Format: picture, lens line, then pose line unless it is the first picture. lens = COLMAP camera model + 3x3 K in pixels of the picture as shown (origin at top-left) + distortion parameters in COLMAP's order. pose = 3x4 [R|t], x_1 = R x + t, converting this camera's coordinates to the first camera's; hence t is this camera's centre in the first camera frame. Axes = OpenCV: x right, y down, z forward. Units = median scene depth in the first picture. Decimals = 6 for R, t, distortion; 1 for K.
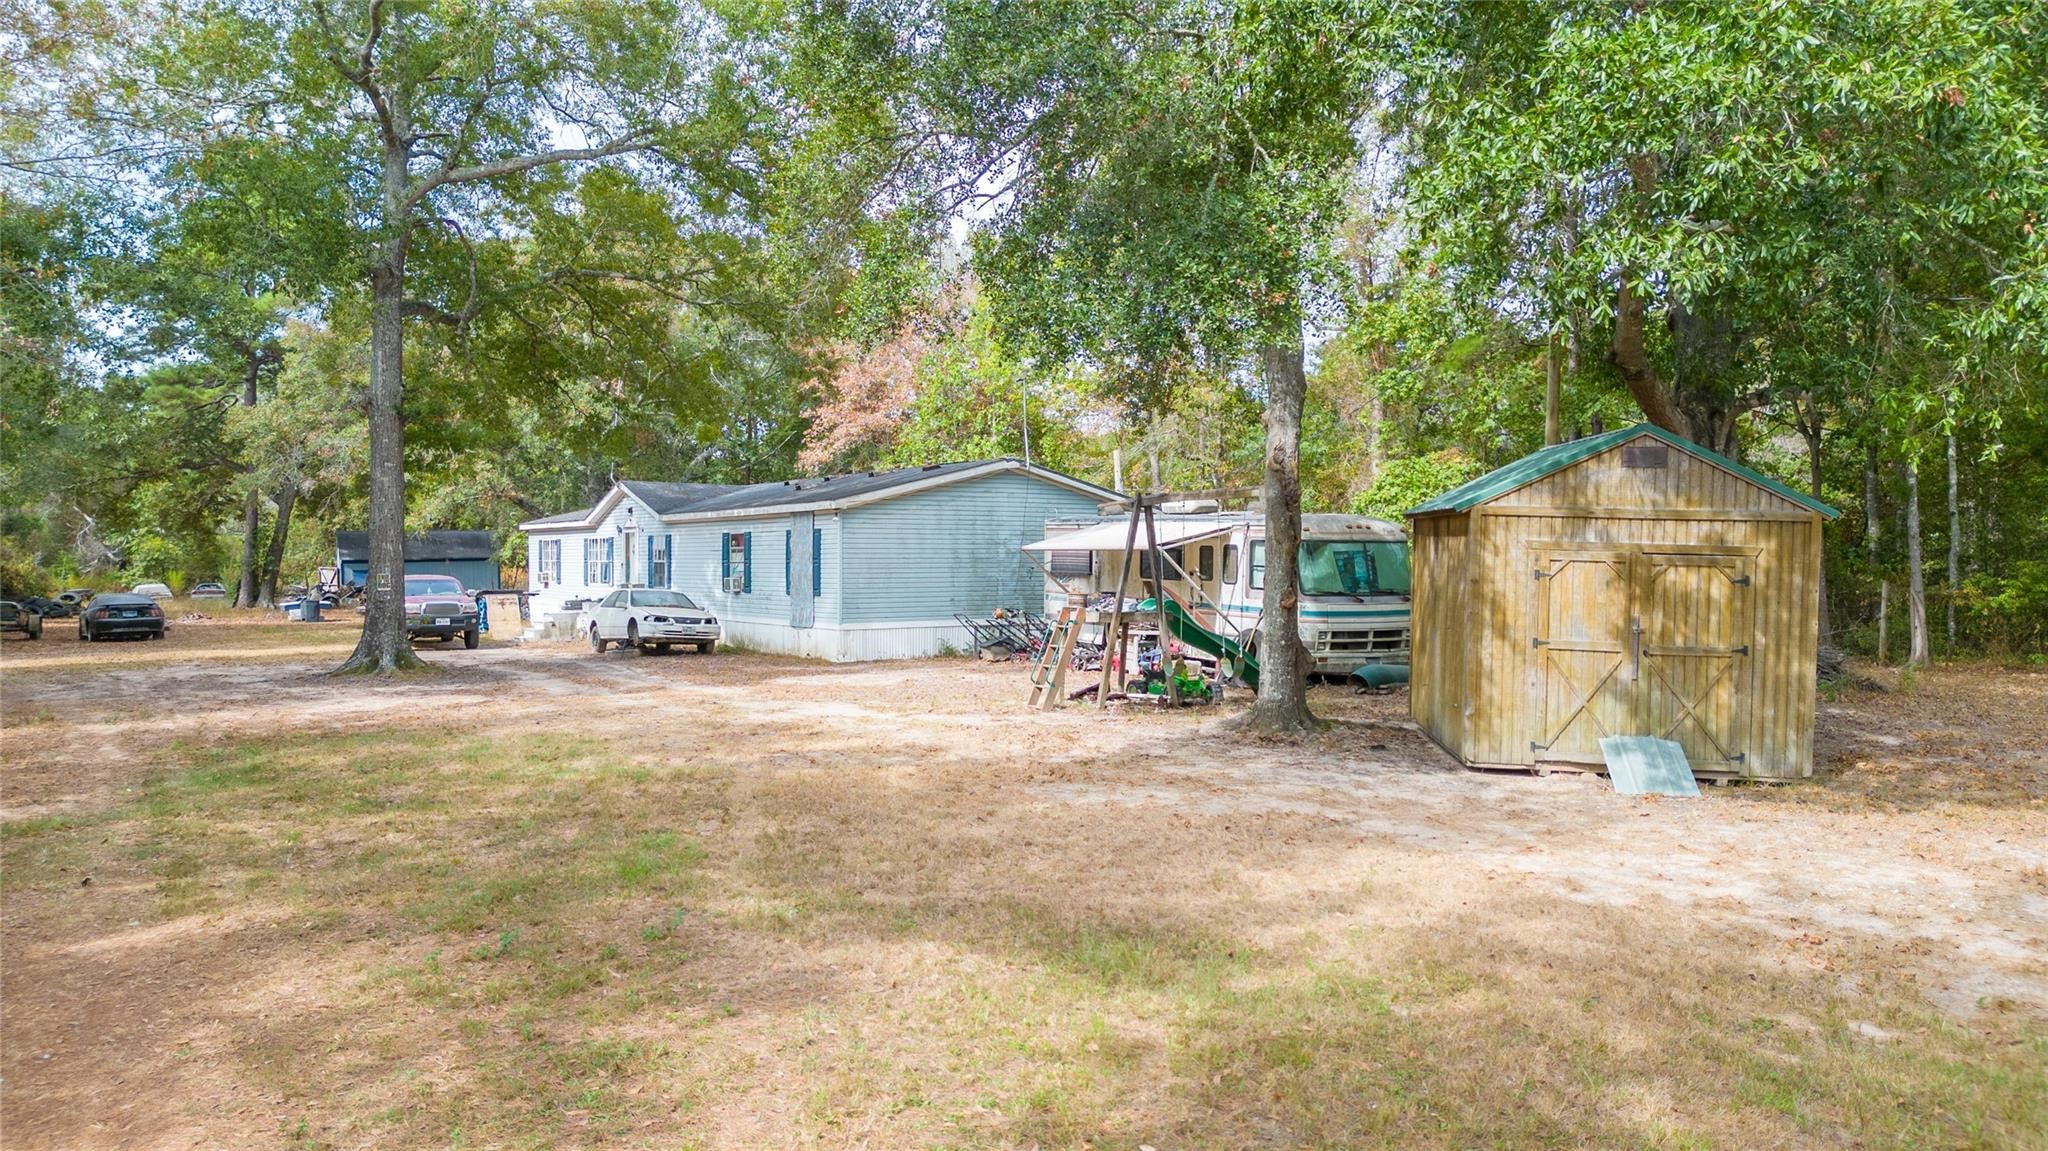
lens RADIAL K [[1408.6, 0, 1024.0], [0, 1408.6, 575.5], [0, 0, 1]] dist [0.125487, -0.109938]
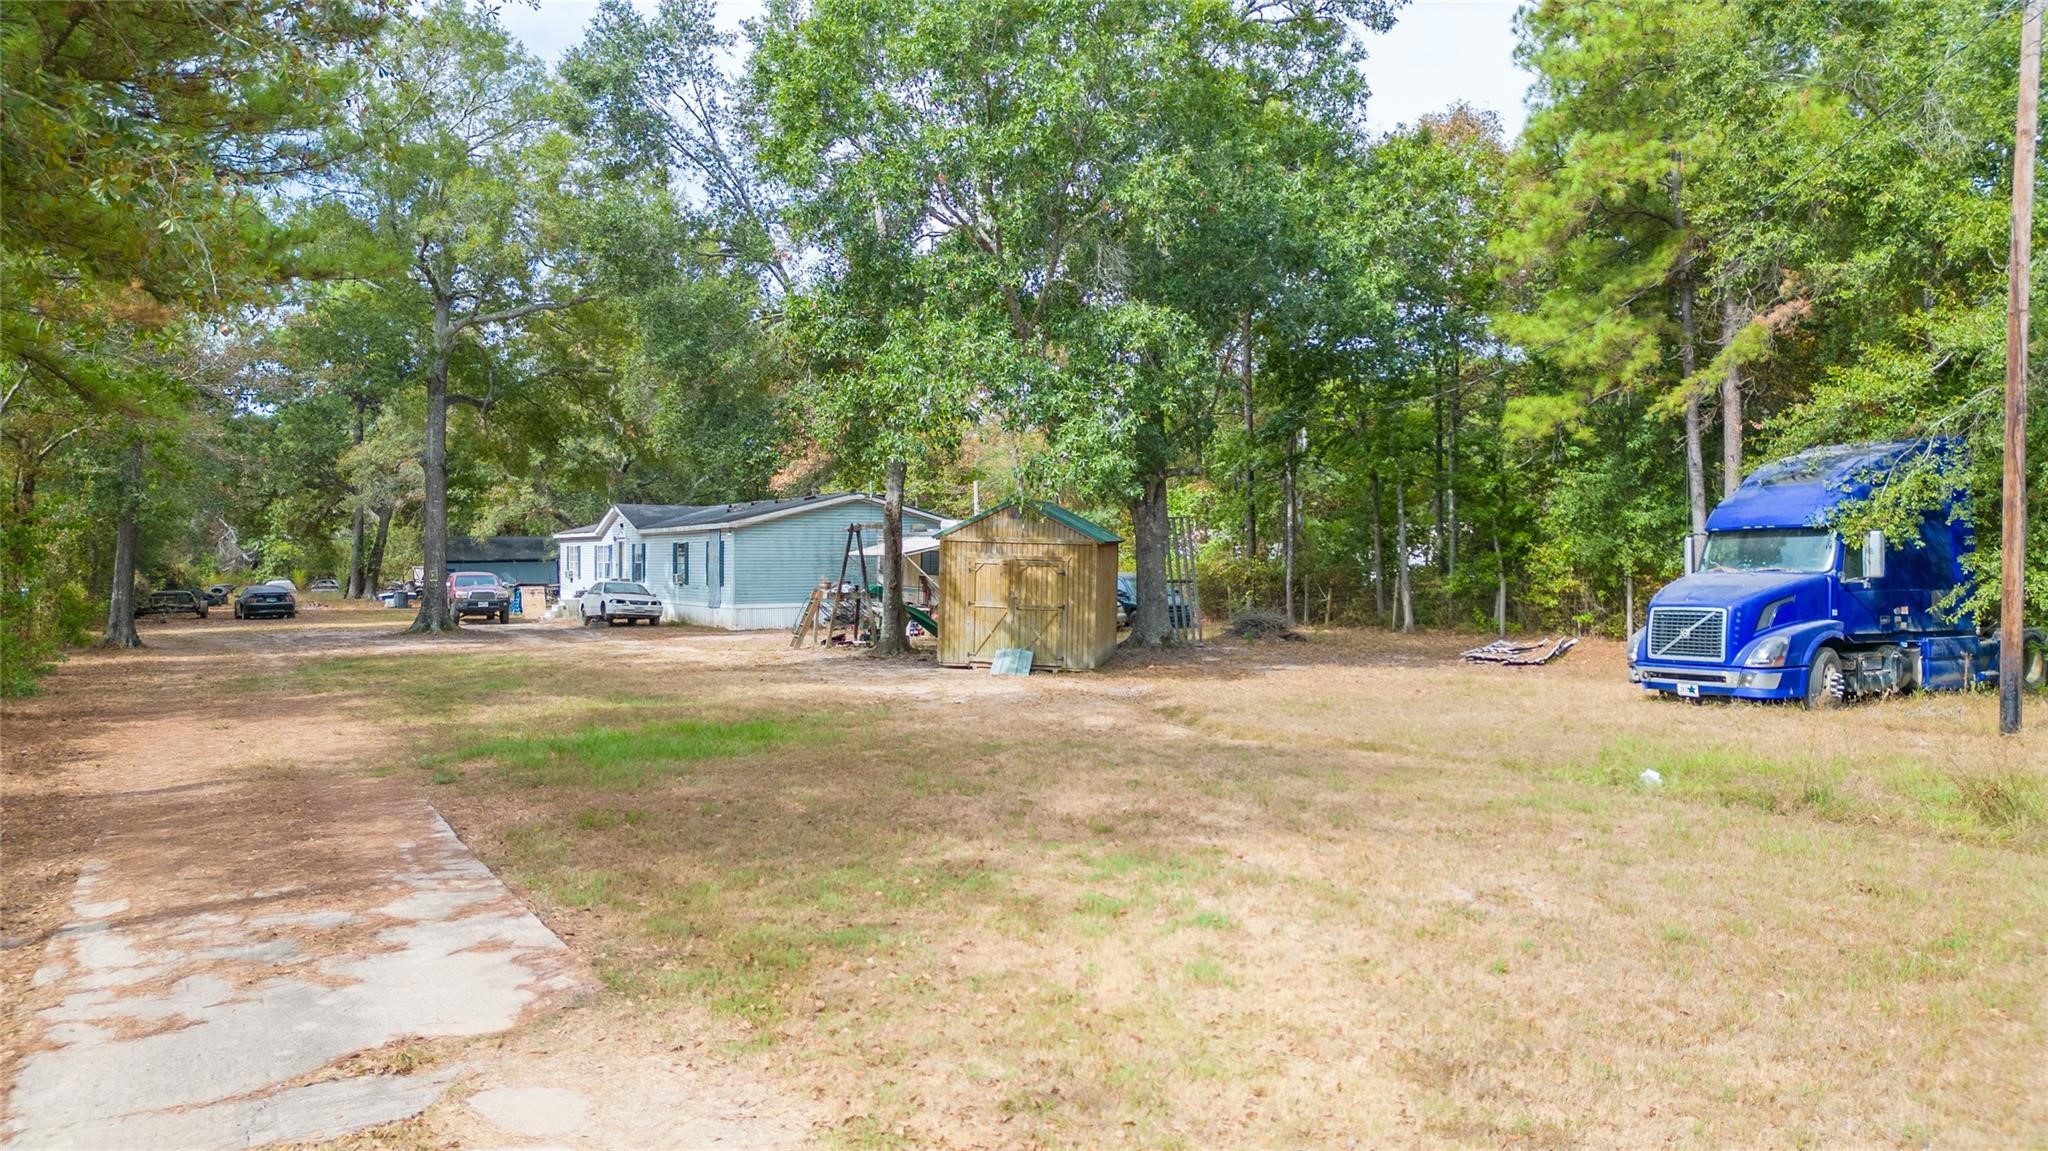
lens RADIAL K [[1408.6, 0, 1024.0], [0, 1408.6, 575.5], [0, 0, 1]] dist [0.125487, -0.109938]
pose [[0.998160, 0.001366, -0.060626, 0.207935], [-0.001377, 0.999999, -0.000139, 0.002474], [0.060626, 0.000222, 0.998161, -0.372829]]
